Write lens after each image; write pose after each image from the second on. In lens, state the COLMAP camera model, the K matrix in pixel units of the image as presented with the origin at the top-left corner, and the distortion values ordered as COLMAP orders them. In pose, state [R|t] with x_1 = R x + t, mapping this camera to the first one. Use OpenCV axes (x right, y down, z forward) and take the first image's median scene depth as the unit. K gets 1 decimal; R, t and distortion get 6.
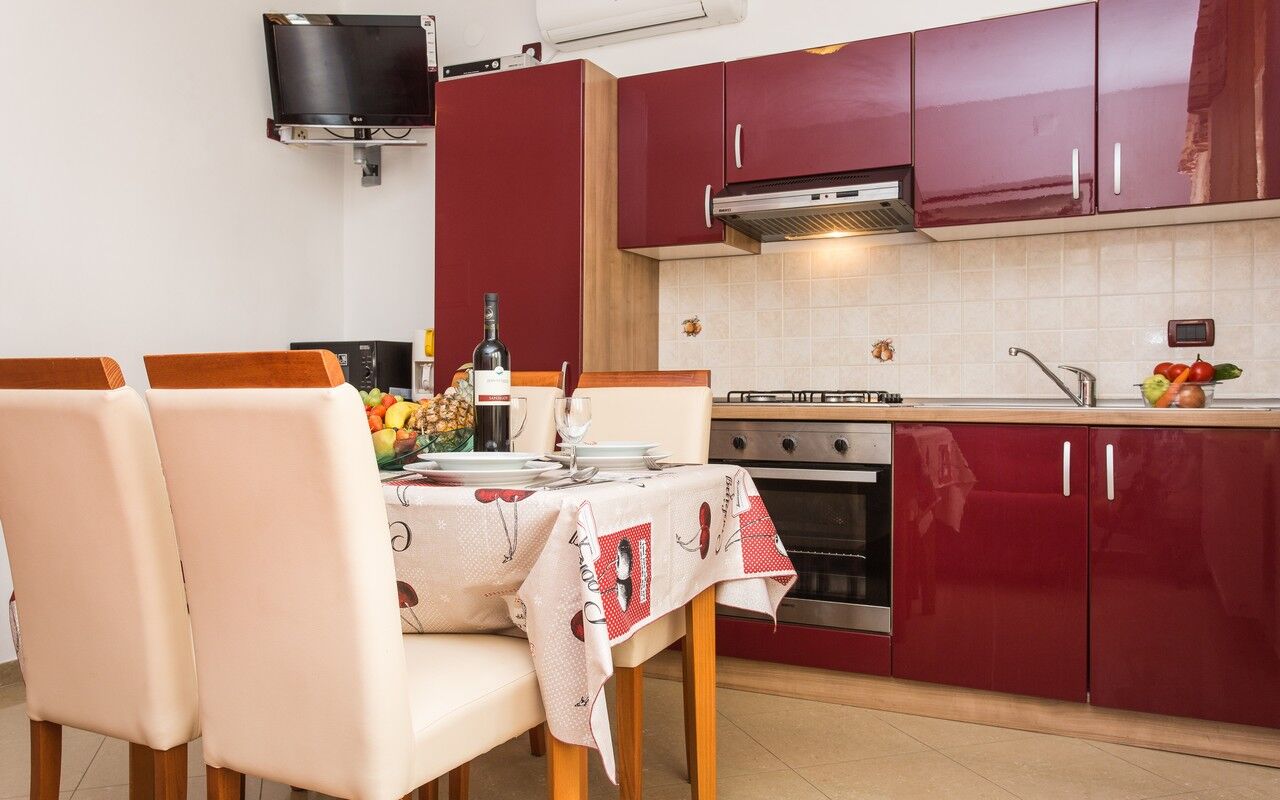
lens RADIAL K [[1006.3, 0, 633.0], [0, 1006.3, 398.3], [0, 0, 1]] dist [0.009762, 0.003178]
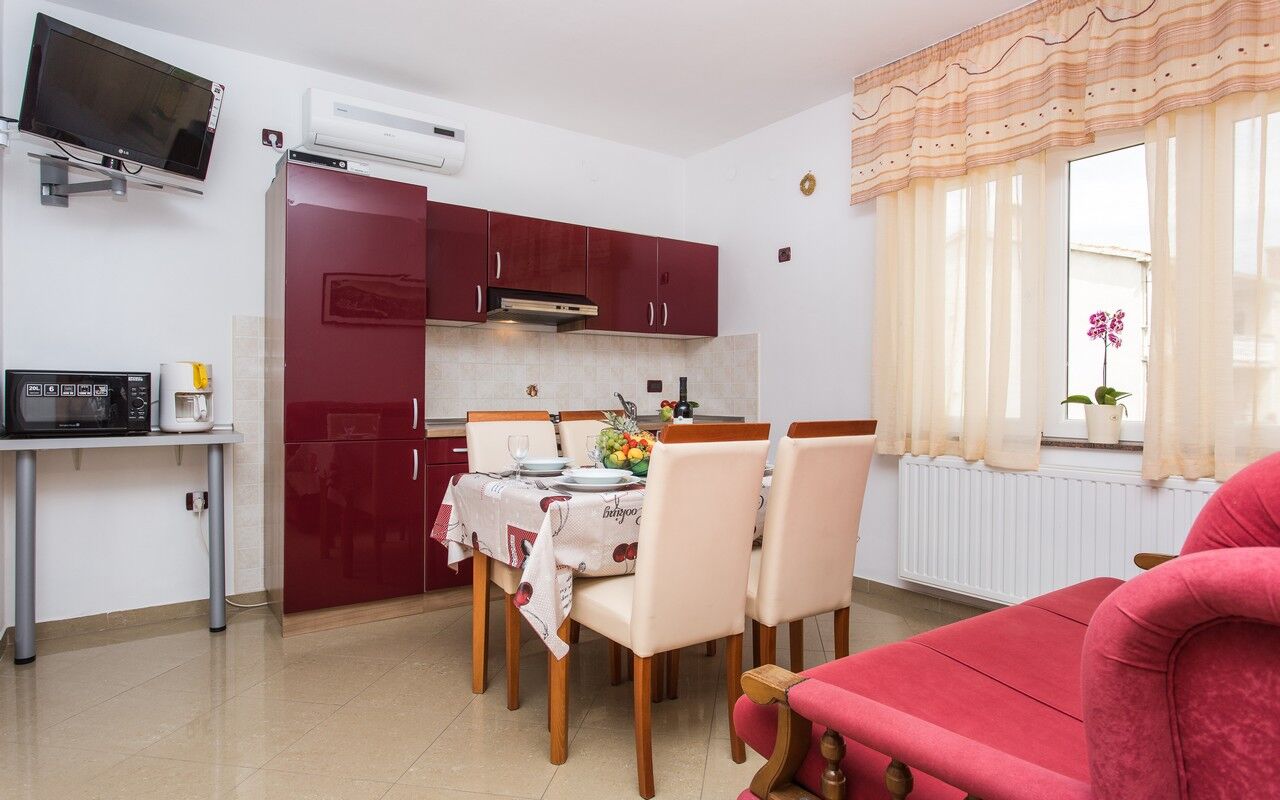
lens RADIAL K [[714.6, 0, 634.3], [0, 714.6, 398.4], [0, 0, 1]] dist [-0.014678, 0.008690]
pose [[0.471211, -0.004490, 0.882009, -0.888147], [-0.000338, 0.999986, 0.005271, -0.046234], [-0.882020, -0.002782, 0.471203, 0.288667]]
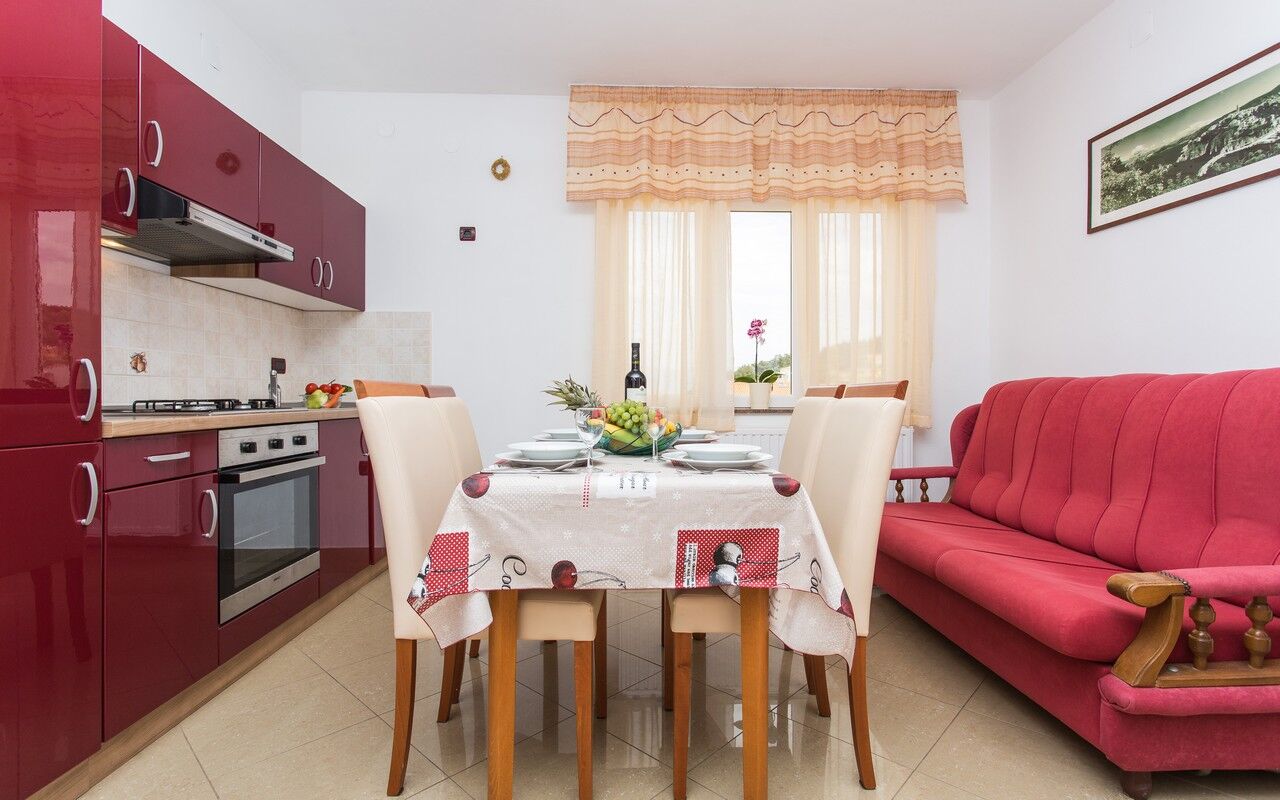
lens RADIAL K [[600.5, 0, 634.0], [0, 600.5, 396.0], [0, 0, 1]] dist [-0.003705, 0.003254]
pose [[-0.473428, 0.000892, 0.880832, -0.673054], [0.004840, 0.999987, 0.001589, -0.010790], [-0.880819, 0.005015, -0.473426, 0.957144]]
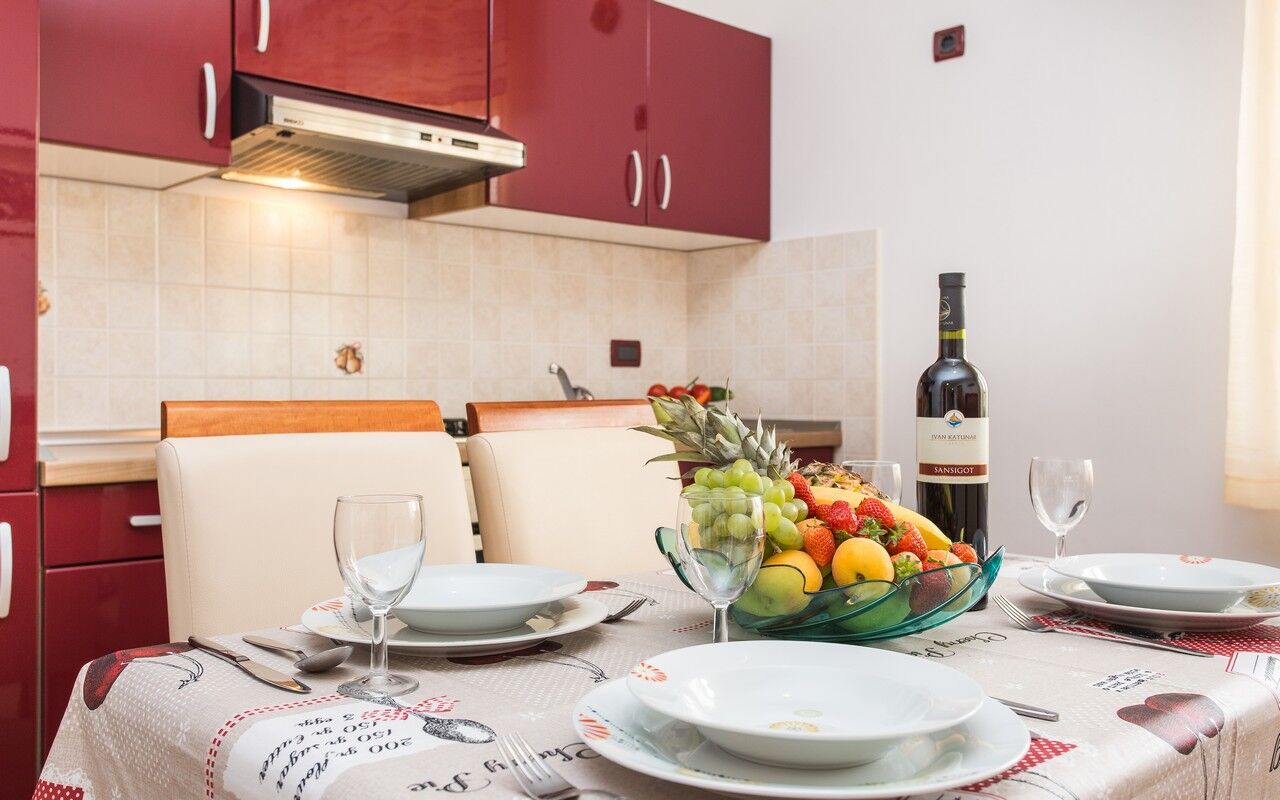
lens RADIAL K [[1122.2, 0, 638.1], [0, 1122.2, 406.9], [0, 0, 1]] dist [-0.000843, 0.005805]
pose [[0.339670, -0.013664, 0.940445, -0.497132], [0.002571, 0.999904, 0.013599, -0.027041], [-0.940541, -0.002202, 0.339673, 0.615070]]
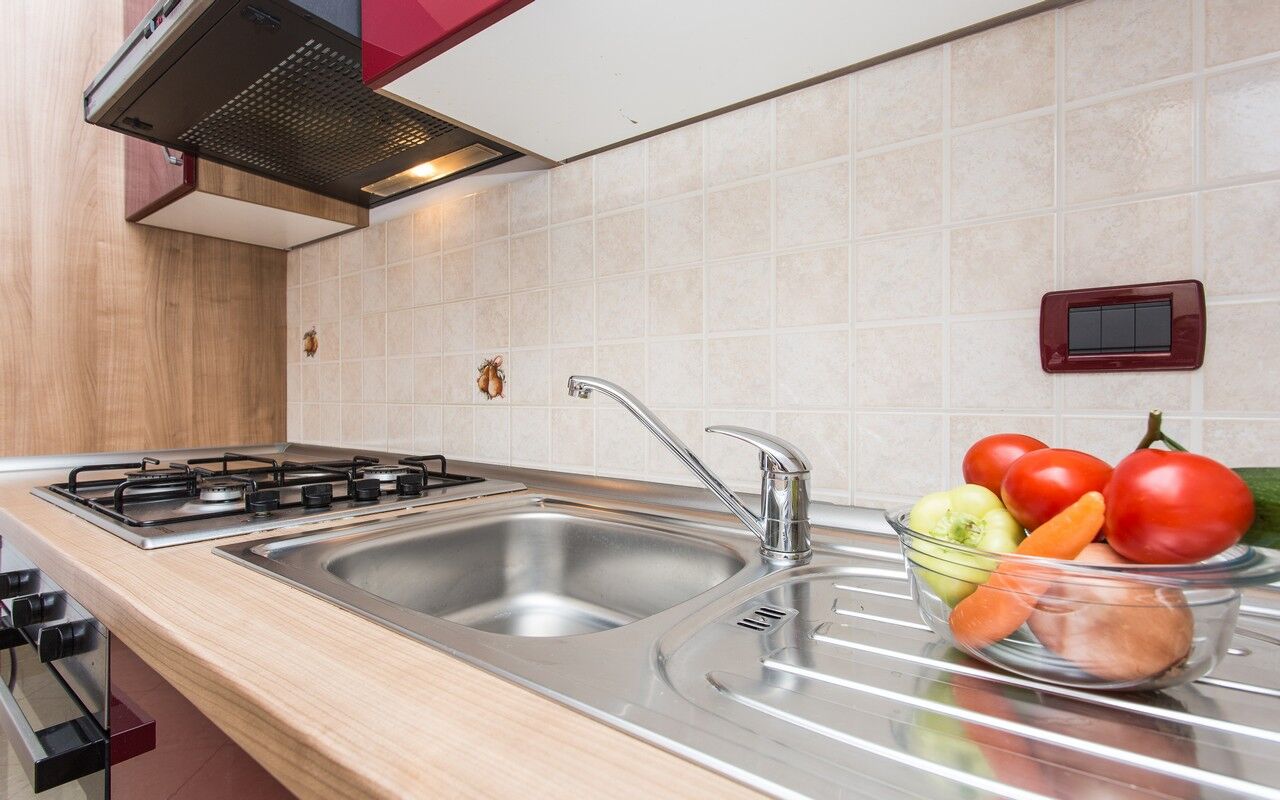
lens RADIAL K [[600.5, 0, 639.7], [0, 600.5, 396.6], [0, 0, 1]] dist [-0.003705, 0.003254]
pose [[0.988446, -0.001265, -0.151571, 0.433703], [0.002091, 0.999984, 0.005291, -0.044824], [0.151562, -0.005547, 0.988432, 0.792229]]
